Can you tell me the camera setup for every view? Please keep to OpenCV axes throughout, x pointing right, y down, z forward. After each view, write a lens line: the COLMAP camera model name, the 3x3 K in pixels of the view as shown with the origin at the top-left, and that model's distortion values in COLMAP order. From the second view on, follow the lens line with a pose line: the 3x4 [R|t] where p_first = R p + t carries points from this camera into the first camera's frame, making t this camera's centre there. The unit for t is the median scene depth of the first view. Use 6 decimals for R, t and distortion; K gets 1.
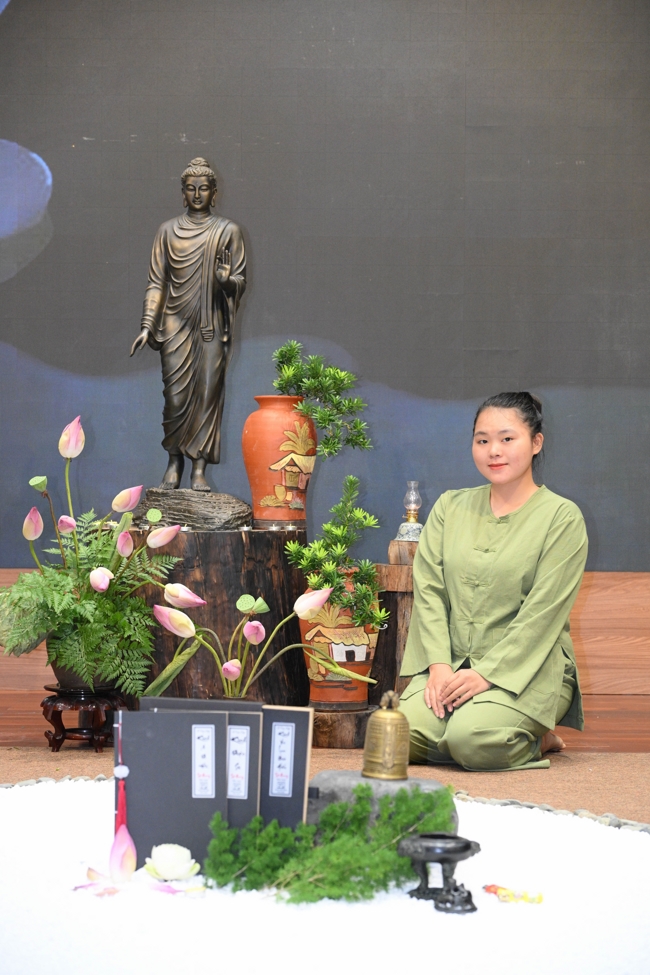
lens RADIAL K [[1892.7, 0, 325.0], [0, 1892.7, 487.5], [0, 0, 1]] dist [0.011344, -0.084584]
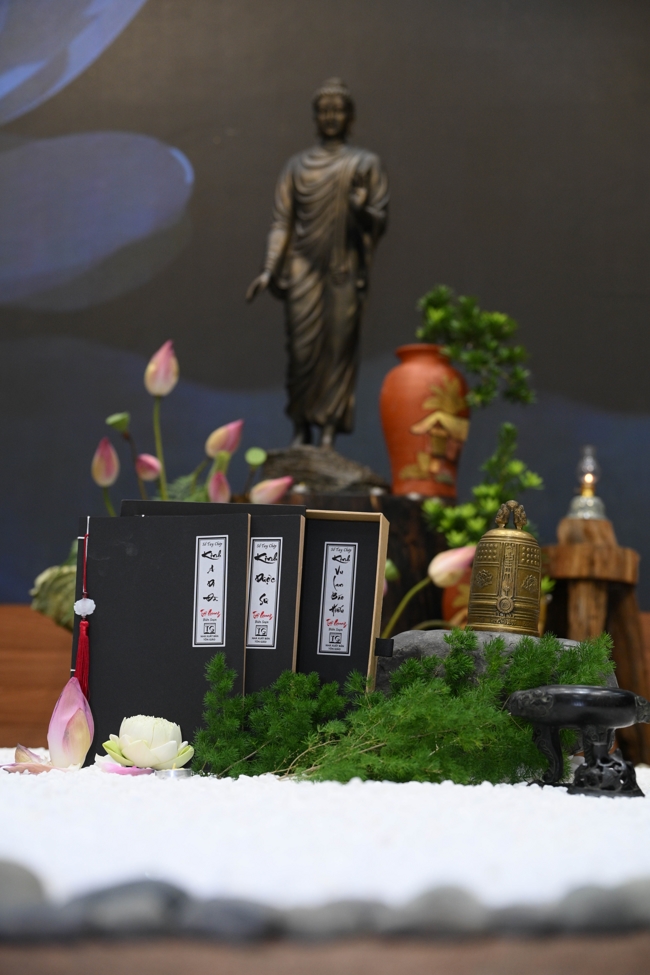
lens RADIAL K [[1715.0, 0, 325.0], [0, 1715.0, 487.5], [0, 0, 1]] dist [0.009802, 0.032434]
pose [[0.991526, -0.001394, -0.129899, 0.032482], [-0.016734, 0.990241, -0.138356, 0.126483], [0.128825, 0.139358, 0.981827, 0.291274]]
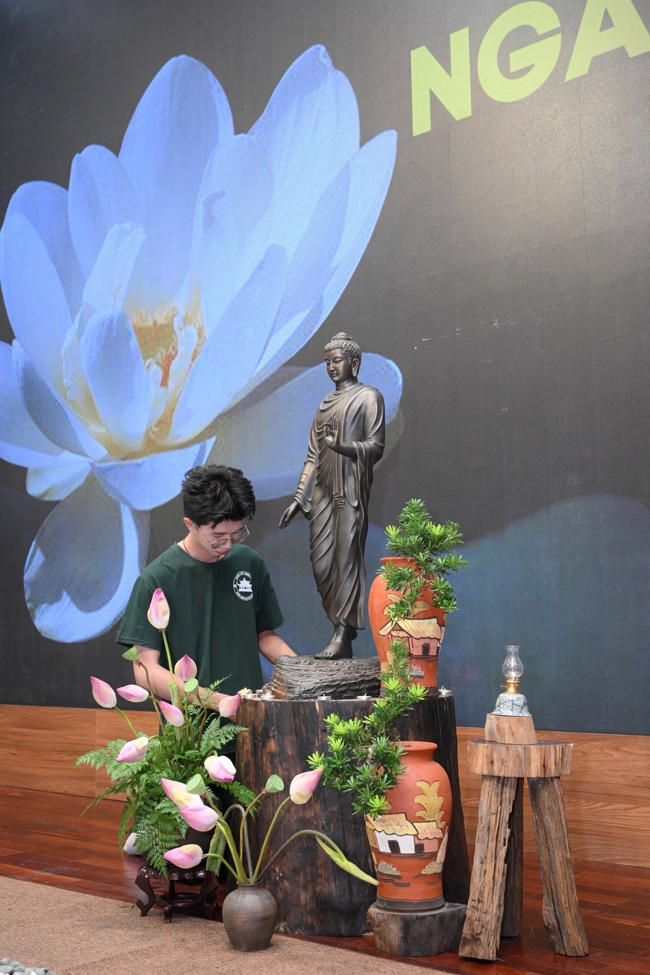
lens RADIAL K [[1219.6, 0, 325.0], [0, 1219.6, 487.5], [0, 0, 1]] dist [0.012886, 0.006579]
pose [[0.743701, -0.096912, -0.661450, 0.394193], [0.015017, 0.991609, -0.128400, -0.004935], [0.668343, 0.085558, 0.738916, 0.557260]]
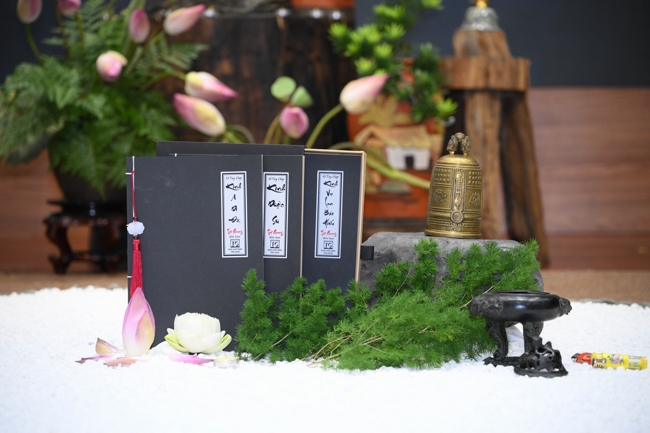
lens RADIAL K [[2193.9, 0, 325.0], [0, 2193.9, 216.5], [0, 0, 1]] dist [0.048853, -1.612410]
pose [[0.999634, -0.011913, -0.024279, -0.000775], [0.013161, 0.998566, 0.051895, 0.064276], [0.023626, -0.052196, 0.998357, 0.027947]]
